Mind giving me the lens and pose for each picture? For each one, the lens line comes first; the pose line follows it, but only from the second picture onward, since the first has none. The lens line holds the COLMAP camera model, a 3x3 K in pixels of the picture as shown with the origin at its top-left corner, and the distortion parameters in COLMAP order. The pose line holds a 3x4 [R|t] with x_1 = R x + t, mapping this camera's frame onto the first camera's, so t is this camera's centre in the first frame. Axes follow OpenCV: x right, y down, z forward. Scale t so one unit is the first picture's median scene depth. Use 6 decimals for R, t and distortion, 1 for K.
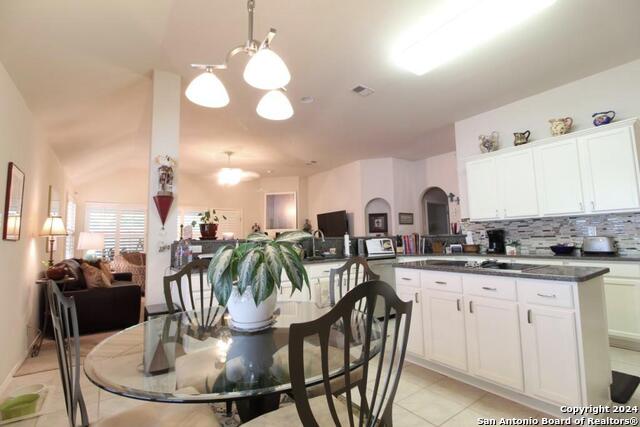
lens RADIAL K [[296.7, 0, 321.2], [0, 296.7, 210.1], [0, 0, 1]] dist [-0.016613, -0.002164]
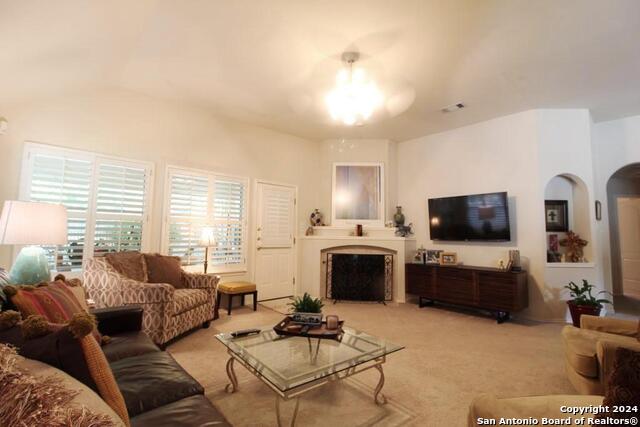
lens RADIAL K [[296.7, 0, 317.9], [0, 296.7, 212.3], [0, 0, 1]] dist [-0.016613, -0.002164]
pose [[0.993101, 0.047194, 0.107349, -0.258158], [-0.049195, 0.998660, 0.016066, 0.036656], [-0.106447, -0.021236, 0.994092, 0.328791]]
